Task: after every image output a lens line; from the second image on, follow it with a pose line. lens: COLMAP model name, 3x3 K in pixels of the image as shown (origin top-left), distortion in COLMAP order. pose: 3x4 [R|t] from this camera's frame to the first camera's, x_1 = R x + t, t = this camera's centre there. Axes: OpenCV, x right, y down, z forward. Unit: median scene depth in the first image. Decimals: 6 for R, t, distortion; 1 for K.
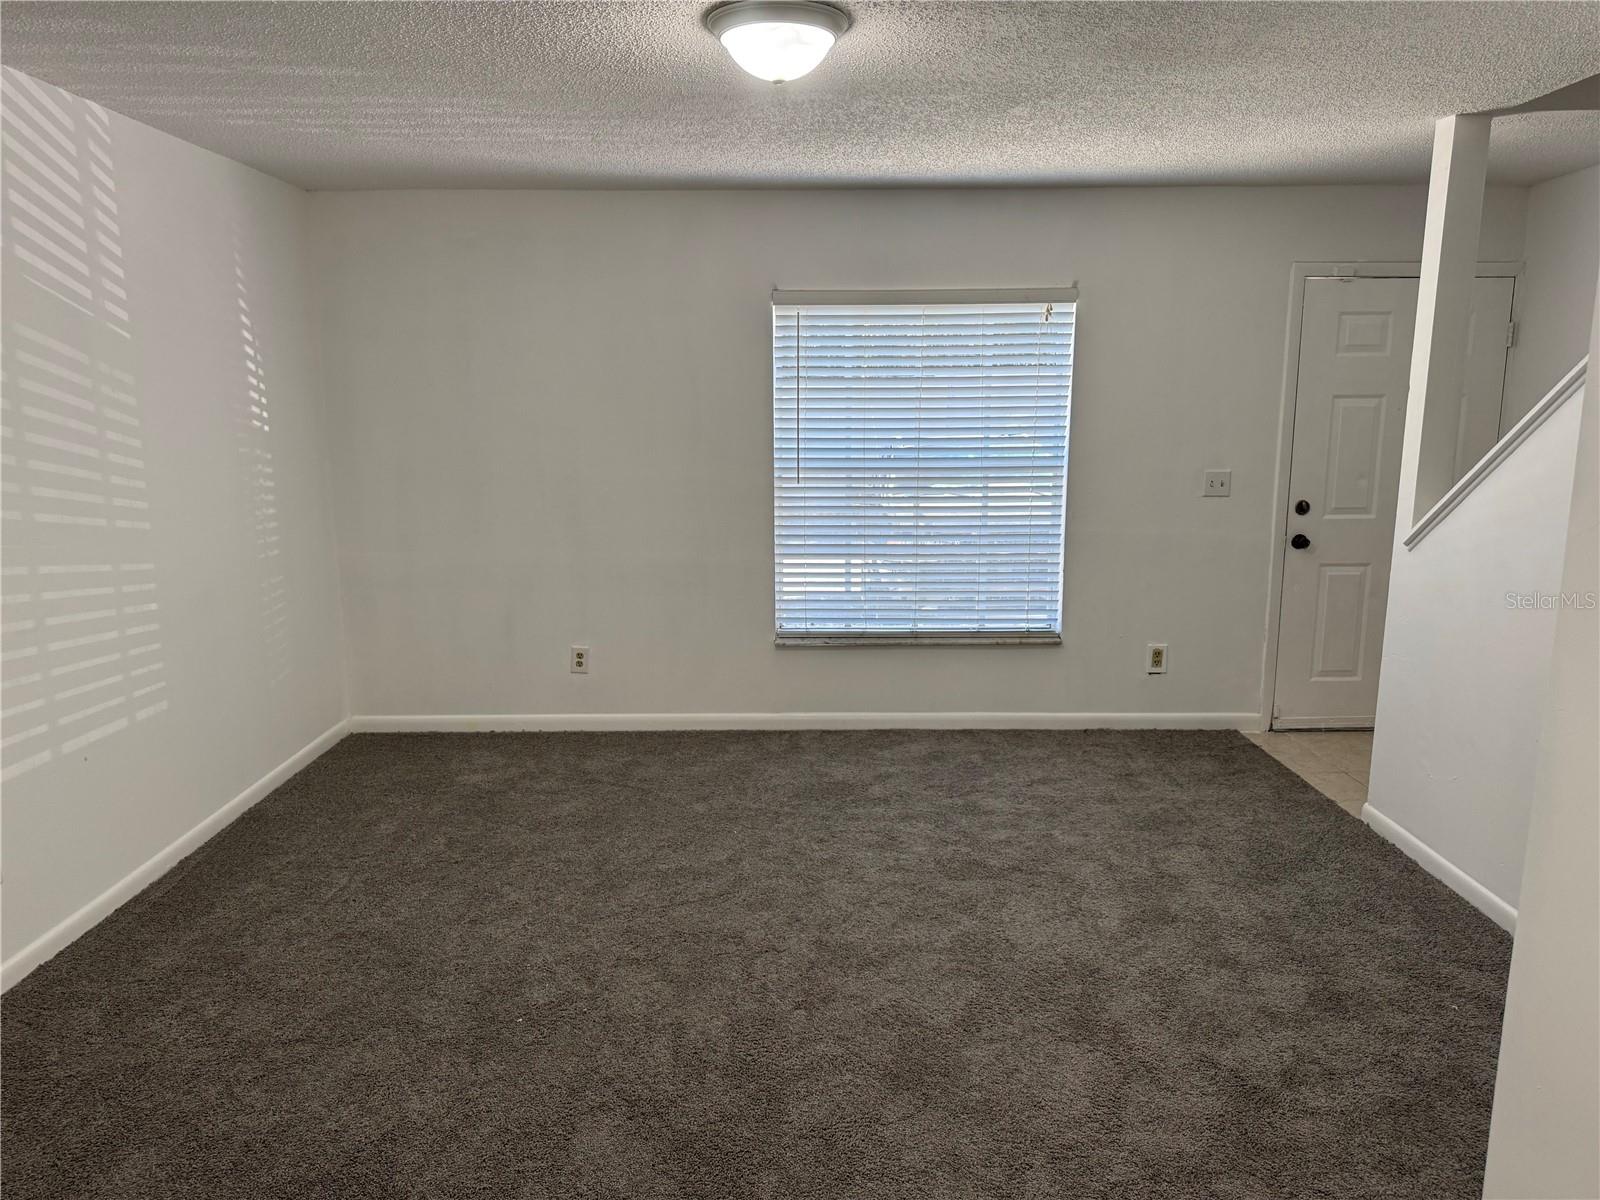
lens RADIAL K [[1109.0, 0, 800.0], [0, 1109.0, 600.0], [0, 0, 1]] dist [0.034561, -0.073119]
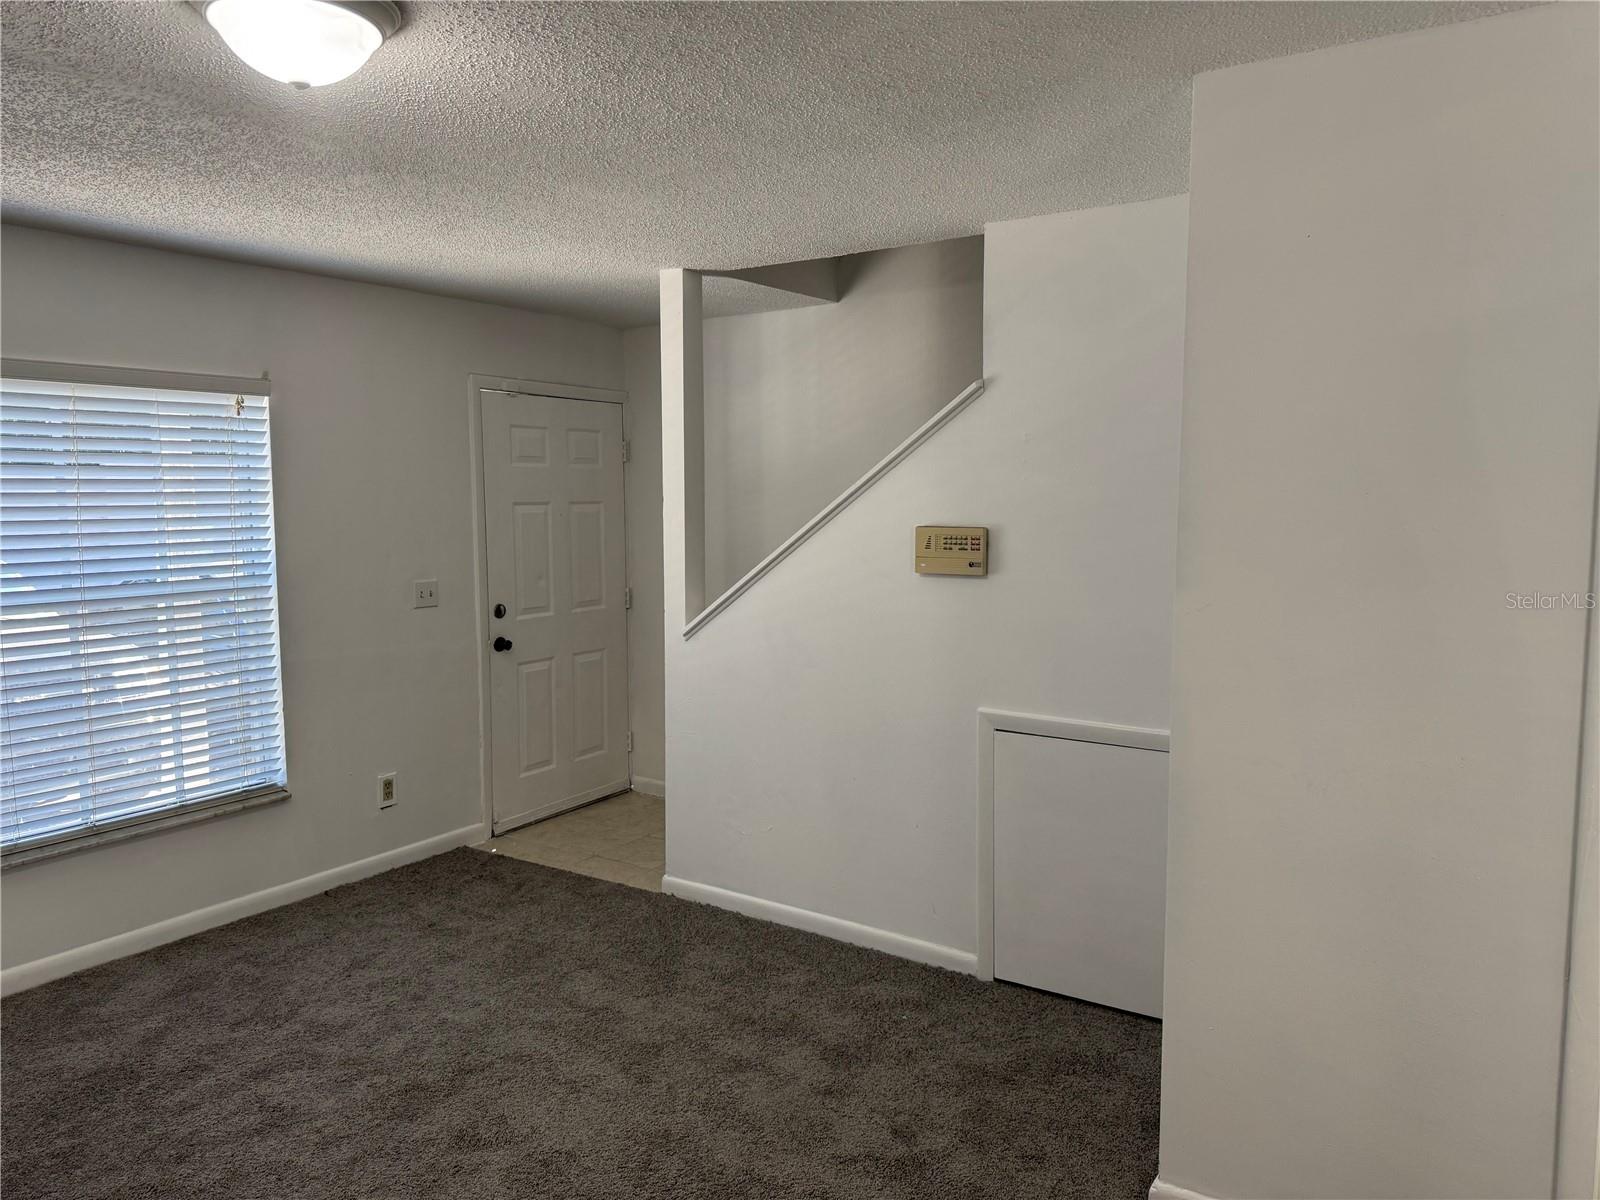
lens RADIAL K [[1106.1, 0, 801.8], [0, 1106.1, 578.5], [0, 0, 1]] dist [0.059899, -0.077617]
pose [[0.554505, -0.061237, 0.829924, -0.245814], [0.147138, 0.988791, -0.025349, -0.047052], [-0.819069, 0.136170, 0.557300, 0.205753]]
